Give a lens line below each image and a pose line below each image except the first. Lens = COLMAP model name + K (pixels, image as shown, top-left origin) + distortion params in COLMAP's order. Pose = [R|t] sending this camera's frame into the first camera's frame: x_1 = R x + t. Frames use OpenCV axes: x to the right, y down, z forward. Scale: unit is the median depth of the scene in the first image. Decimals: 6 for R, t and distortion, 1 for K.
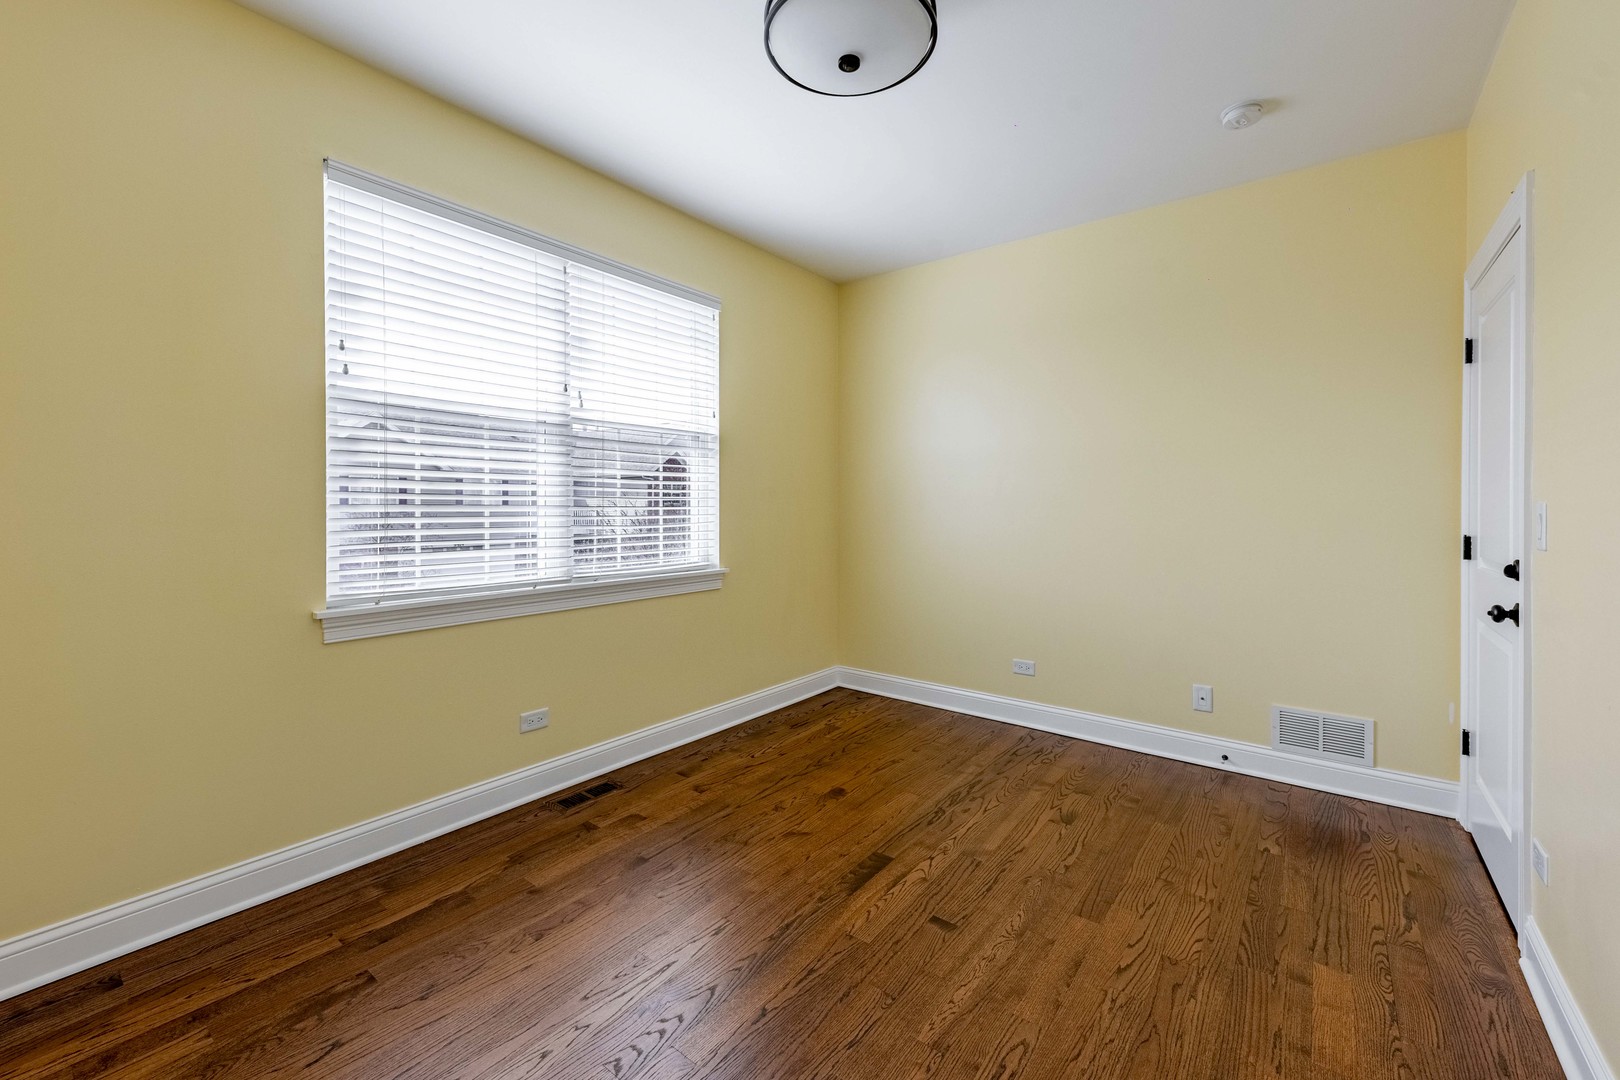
lens RADIAL K [[658.2, 0, 791.5], [0, 658.2, 507.4], [0, 0, 1]] dist [0.004091, -0.000830]
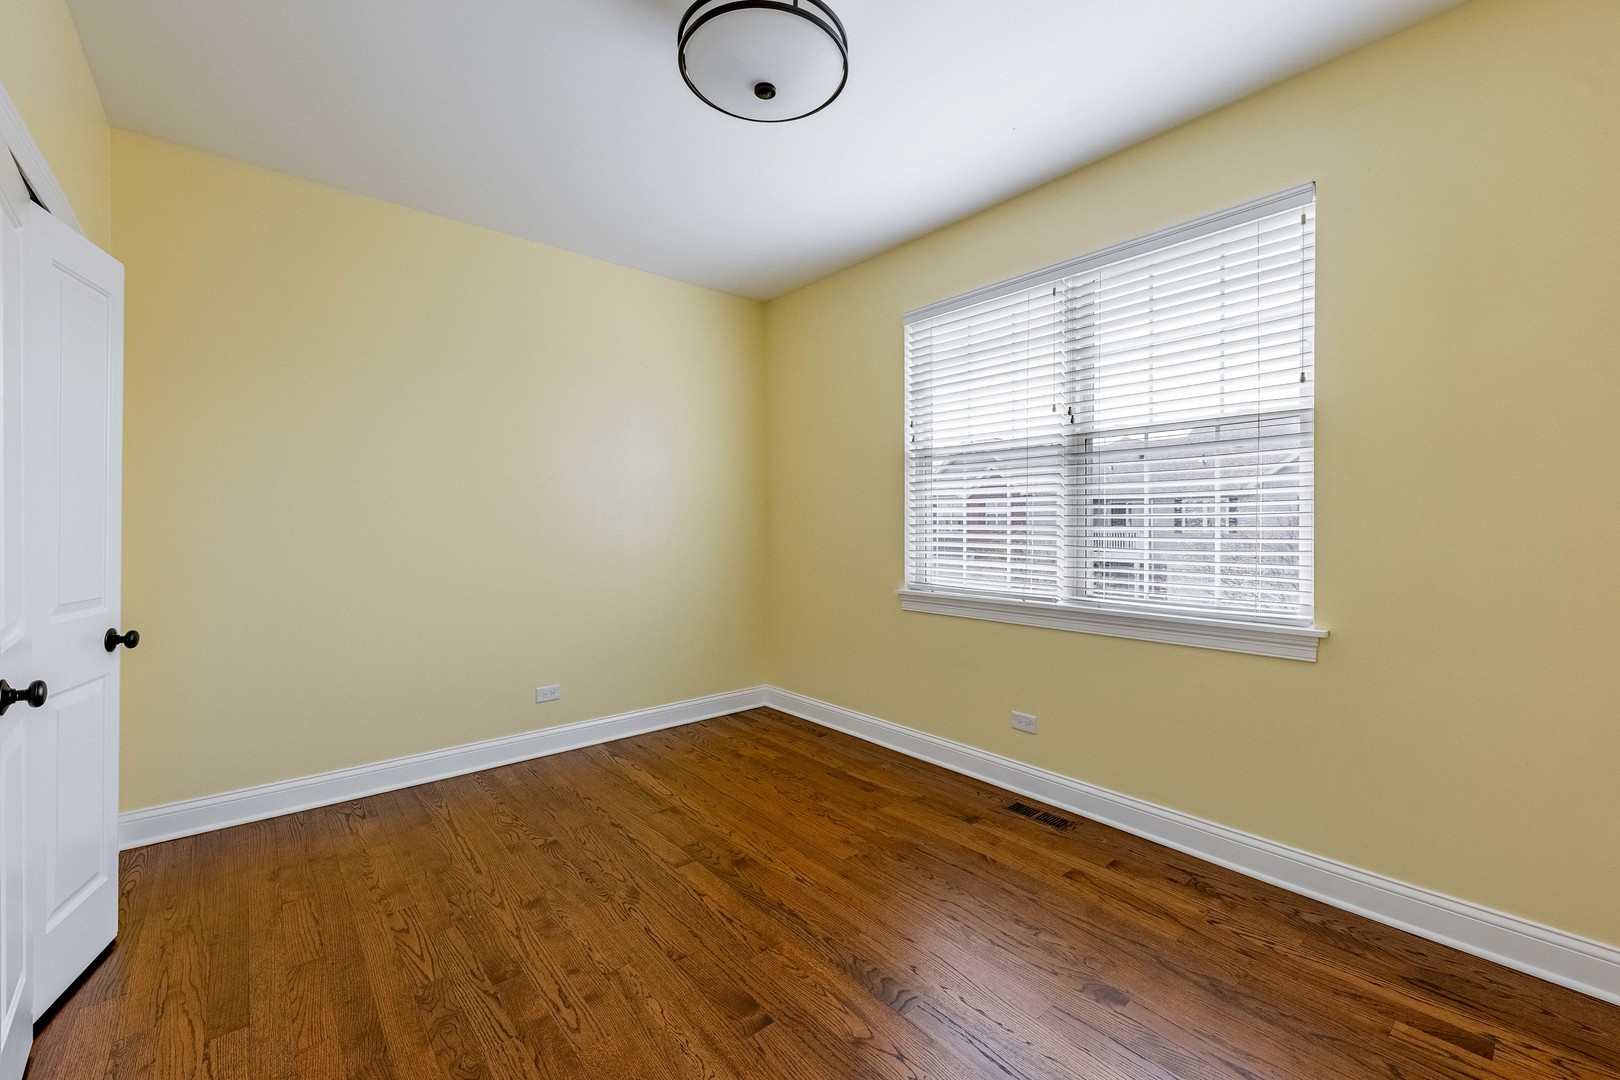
lens RADIAL K [[658.2, 0, 837.4], [0, 658.2, 524.6], [0, 0, 1]] dist [0.004091, -0.000830]
pose [[-0.166024, -0.001443, -0.986121, 0.725051], [-0.003551, 0.999993, -0.000866, -0.001384], [0.986115, 0.003358, -0.166028, 0.864472]]
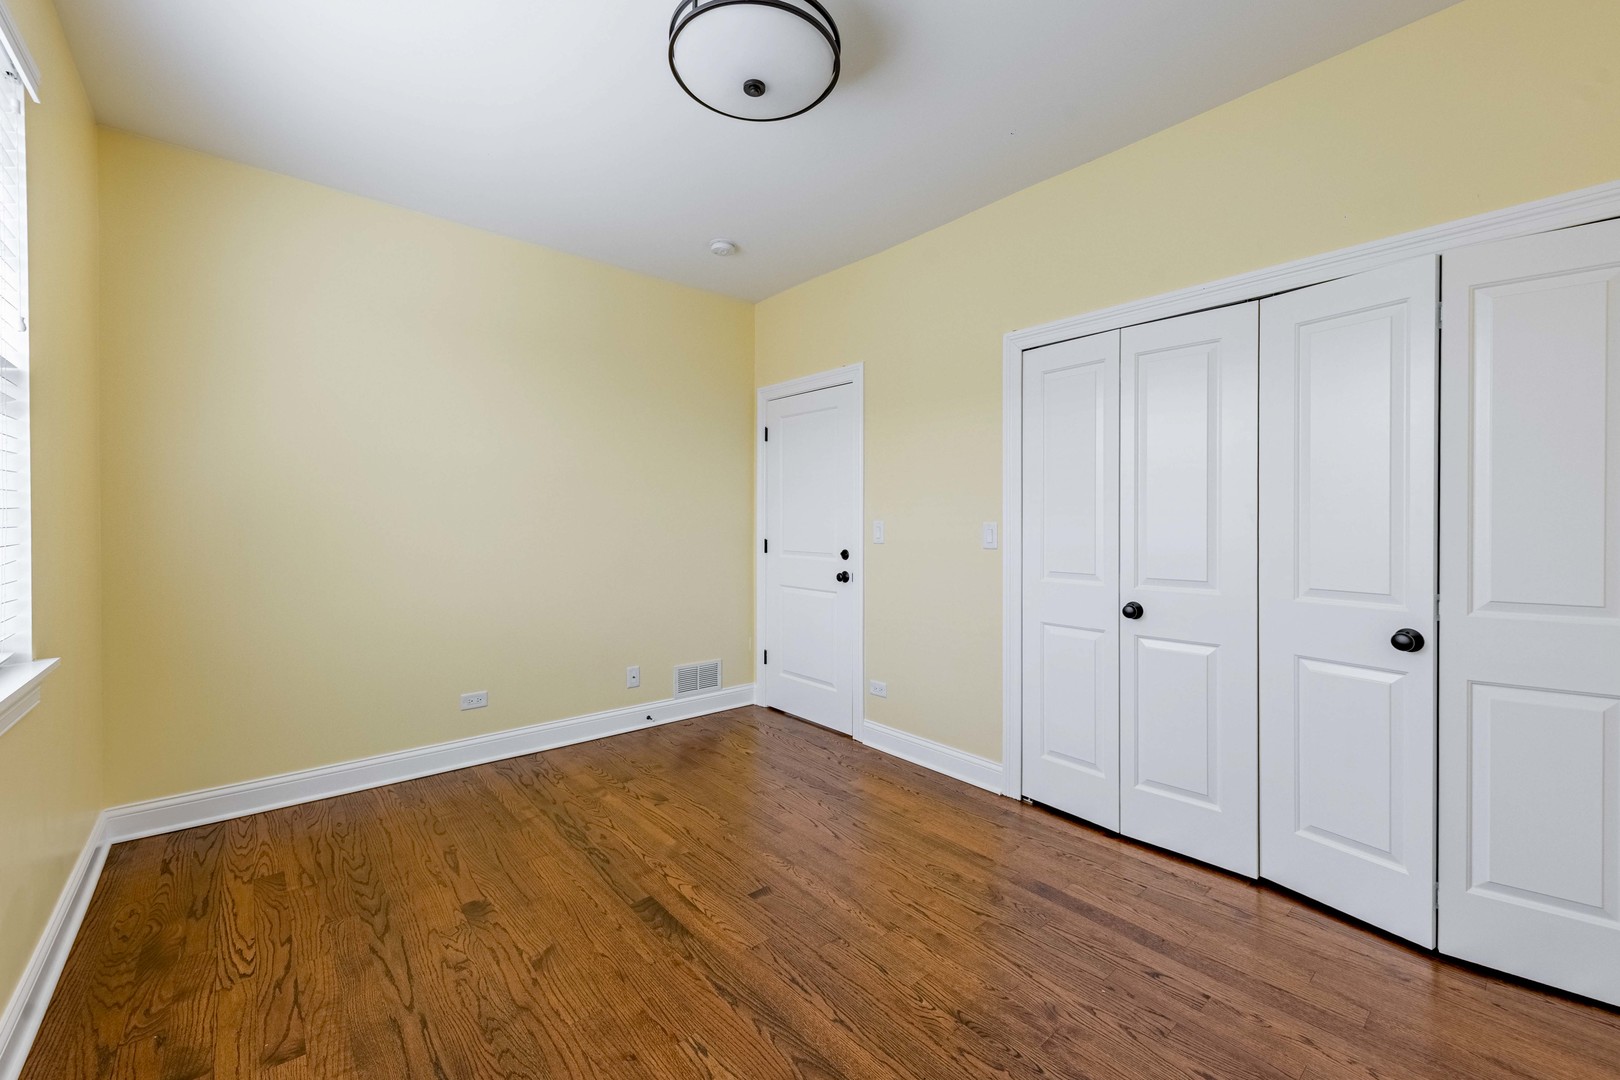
lens RADIAL K [[658.2, 0, 823.9], [0, 658.2, 523.6], [0, 0, 1]] dist [0.004091, -0.000830]
pose [[0.174260, -0.006357, 0.984679, -0.602848], [0.002850, 0.999978, 0.005952, -0.006565], [-0.984696, 0.001769, 0.174274, 0.485166]]
